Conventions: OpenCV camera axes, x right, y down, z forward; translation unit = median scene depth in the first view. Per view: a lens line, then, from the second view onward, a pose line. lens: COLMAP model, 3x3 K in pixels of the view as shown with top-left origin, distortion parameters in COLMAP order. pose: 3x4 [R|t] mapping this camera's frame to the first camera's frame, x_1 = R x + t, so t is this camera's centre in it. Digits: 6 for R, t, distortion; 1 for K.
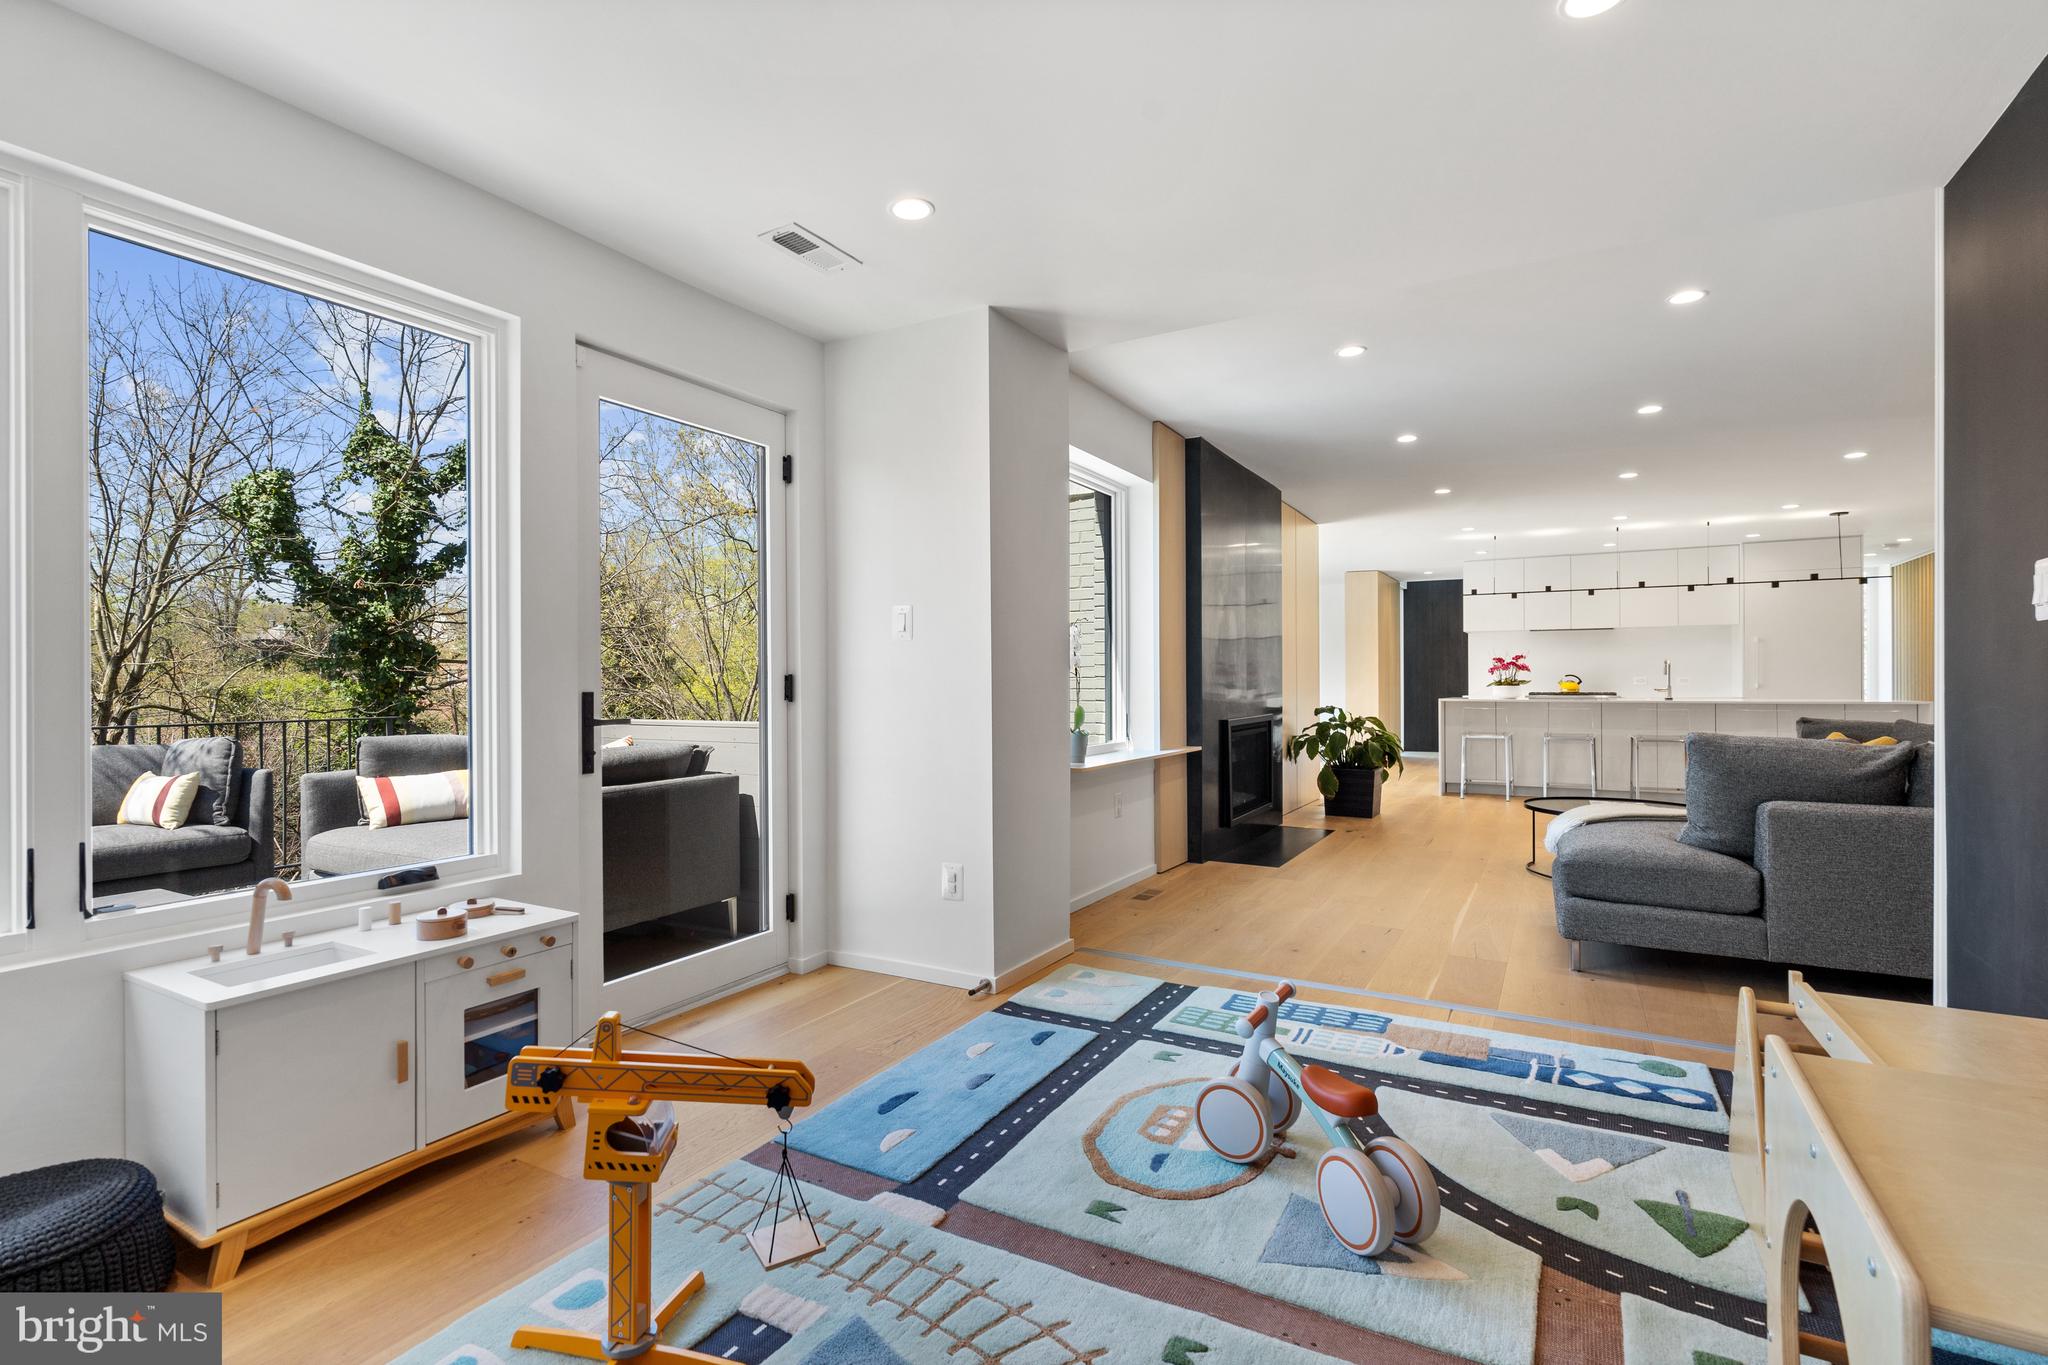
lens RADIAL K [[968.6, 0, 1022.7], [0, 968.6, 680.3], [0, 0, 1]] dist [0.003685, 0.000128]
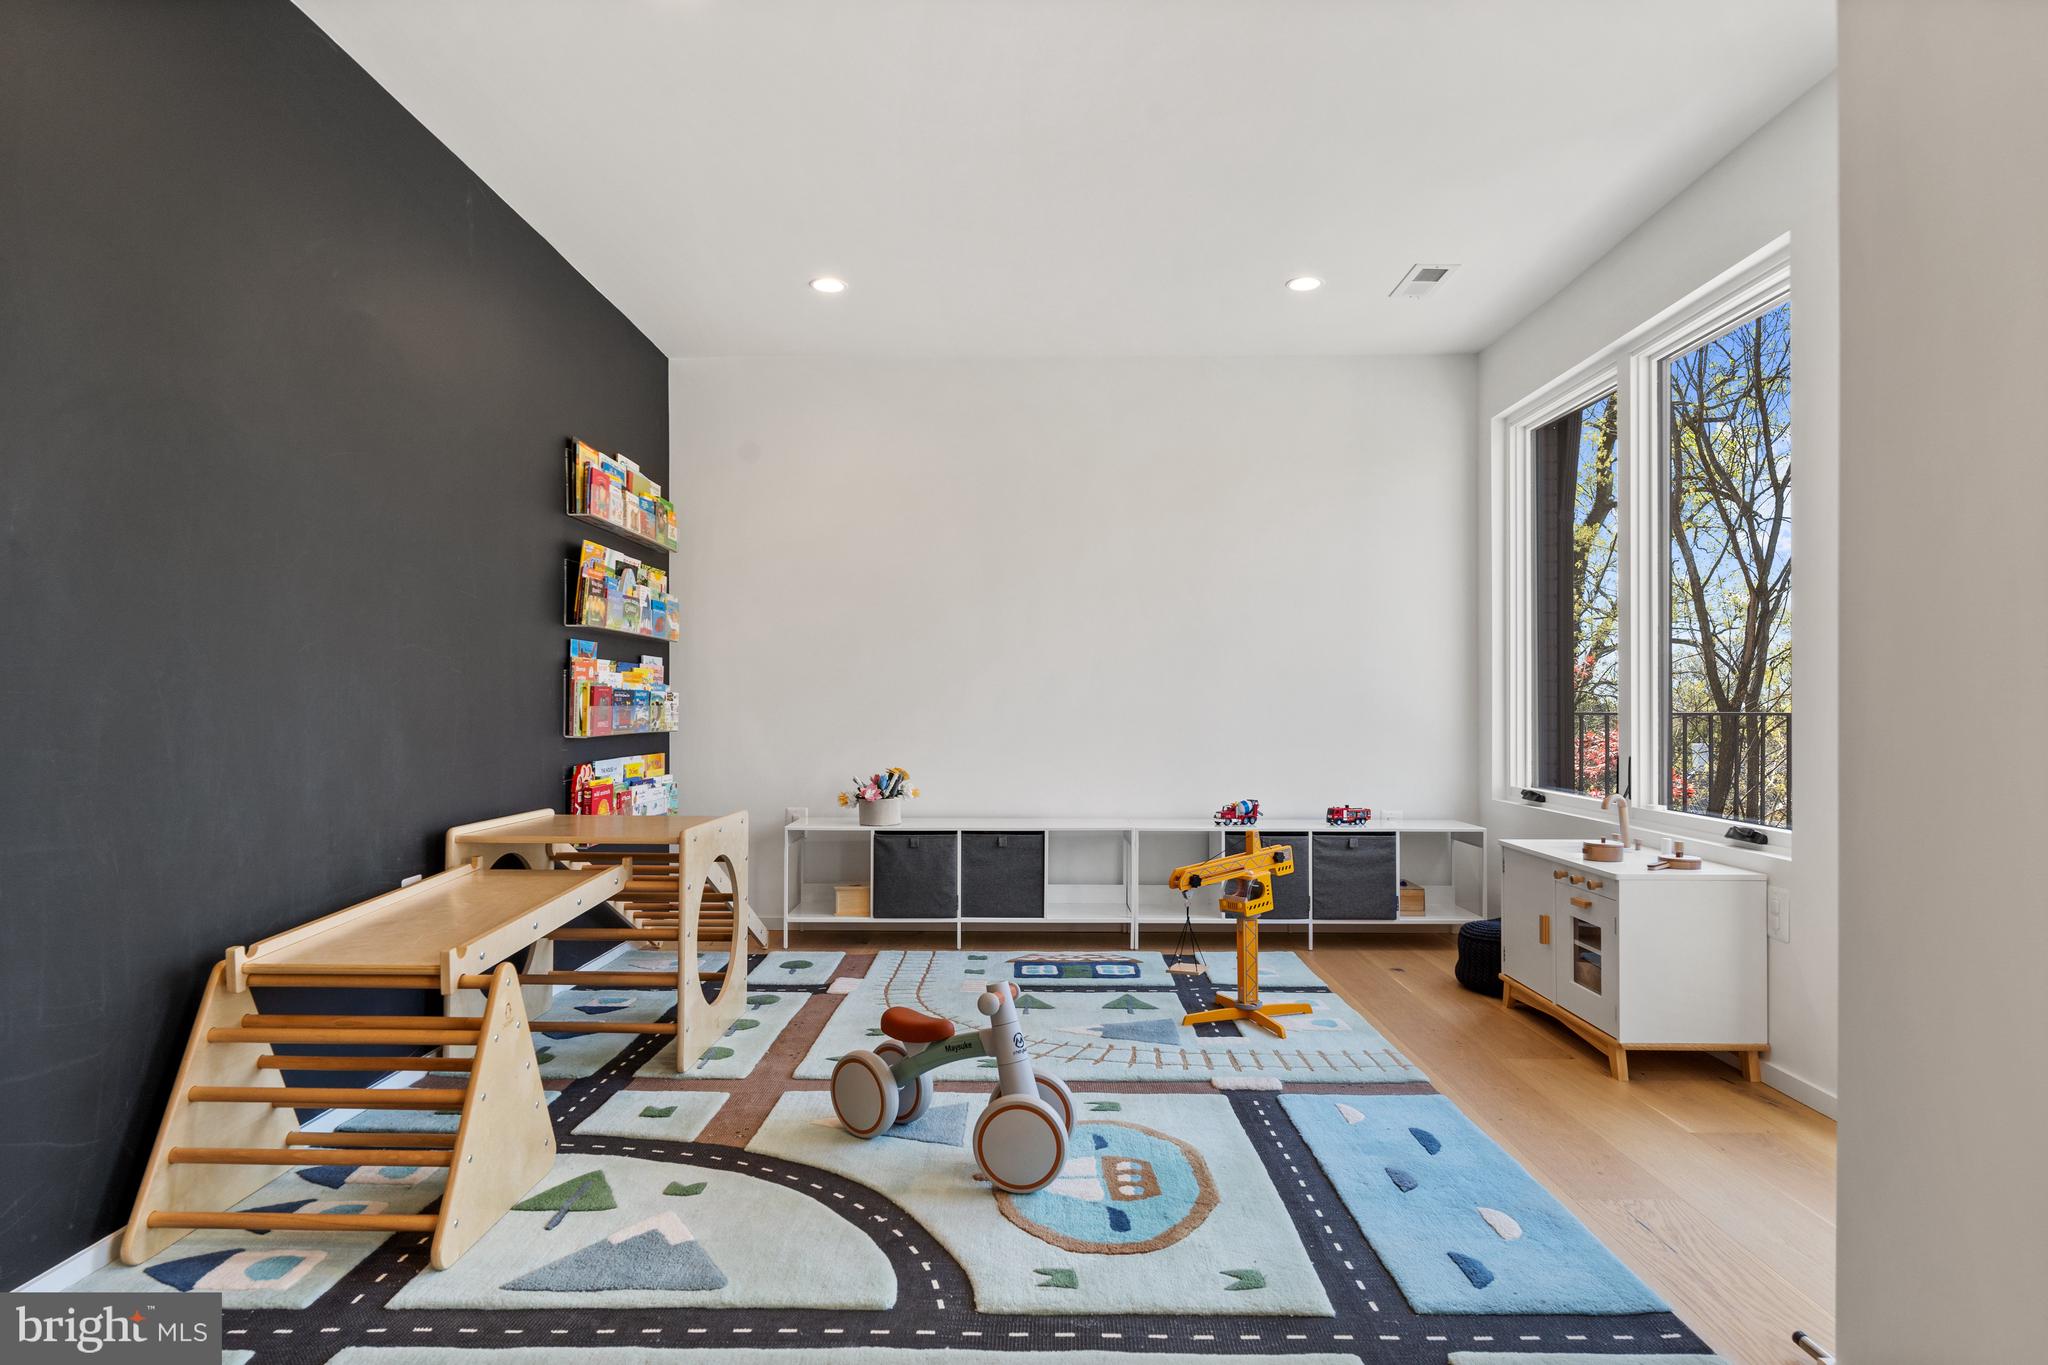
lens RADIAL K [[1167.4, 0, 1021.0], [0, 1167.4, 687.5], [0, 0, 1]] dist [-0.002280, -0.000420]
pose [[-0.877440, -0.006019, -0.479649, 0.156594], [-0.000914, 0.999940, -0.010877, 0.013127], [0.479686, -0.009106, -0.877393, 0.406701]]
